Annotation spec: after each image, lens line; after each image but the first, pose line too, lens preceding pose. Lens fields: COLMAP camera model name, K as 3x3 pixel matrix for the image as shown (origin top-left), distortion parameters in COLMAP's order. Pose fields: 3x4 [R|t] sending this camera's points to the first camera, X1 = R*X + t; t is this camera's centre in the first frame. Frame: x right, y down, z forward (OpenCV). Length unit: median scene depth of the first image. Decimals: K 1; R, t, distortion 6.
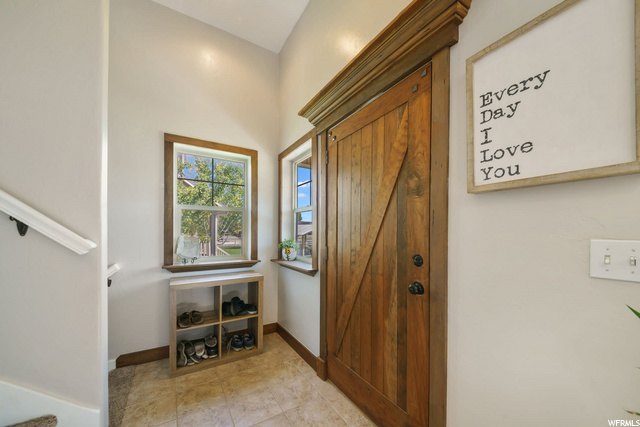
lens RADIAL K [[230.2, 0, 317.1], [0, 230.2, 233.3], [0, 0, 1]] dist [0.002890, -0.000242]
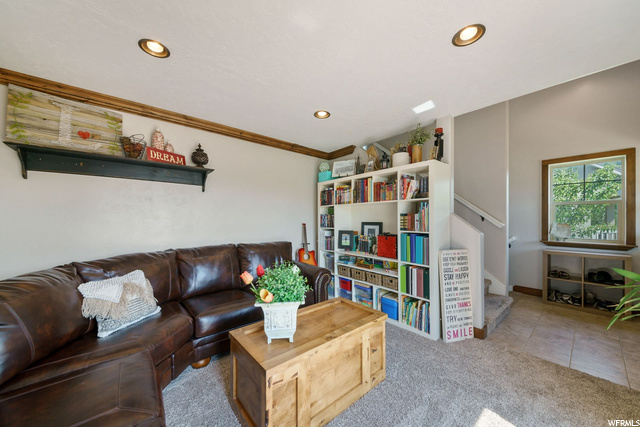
lens RADIAL K [[230.2, 0, 319.9], [0, 230.2, 217.3], [0, 0, 1]] dist [0.002890, -0.000242]
pose [[0.141910, -0.003089, -0.989875, 0.752178], [-0.005589, 0.999977, -0.003922, -0.009788], [0.989864, 0.006089, 0.141889, -0.812372]]
